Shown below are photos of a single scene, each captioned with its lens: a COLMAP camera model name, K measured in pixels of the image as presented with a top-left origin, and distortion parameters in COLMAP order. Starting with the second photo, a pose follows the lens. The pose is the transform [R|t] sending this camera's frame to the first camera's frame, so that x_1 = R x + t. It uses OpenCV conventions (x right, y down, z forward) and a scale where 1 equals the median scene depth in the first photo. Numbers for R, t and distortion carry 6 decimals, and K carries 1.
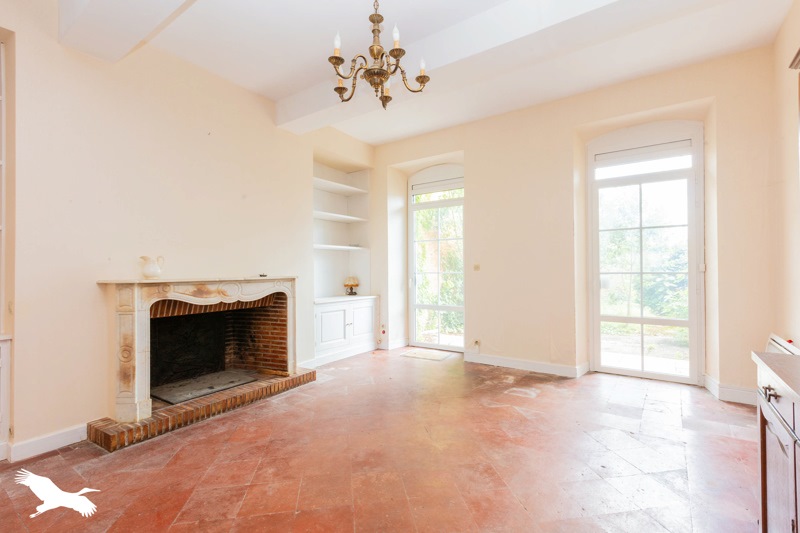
lens RADIAL K [[374.4, 0, 400.0], [0, 374.4, 266.5], [0, 0, 1]] dist [0.000831, -0.000021]
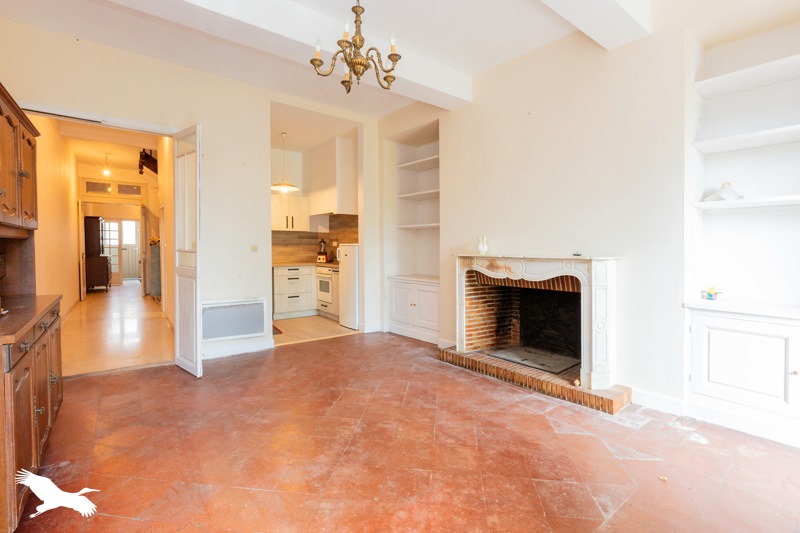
lens RADIAL K [[470.1, 0, 400.0], [0, 470.1, 266.5], [0, 0, 1]] dist [-0.028480, -0.000273]
pose [[-0.407488, 0.045701, -0.912066, 0.879713], [0.011115, 0.998921, 0.045087, 0.000671], [0.913143, 0.008235, -0.407557, 1.305029]]
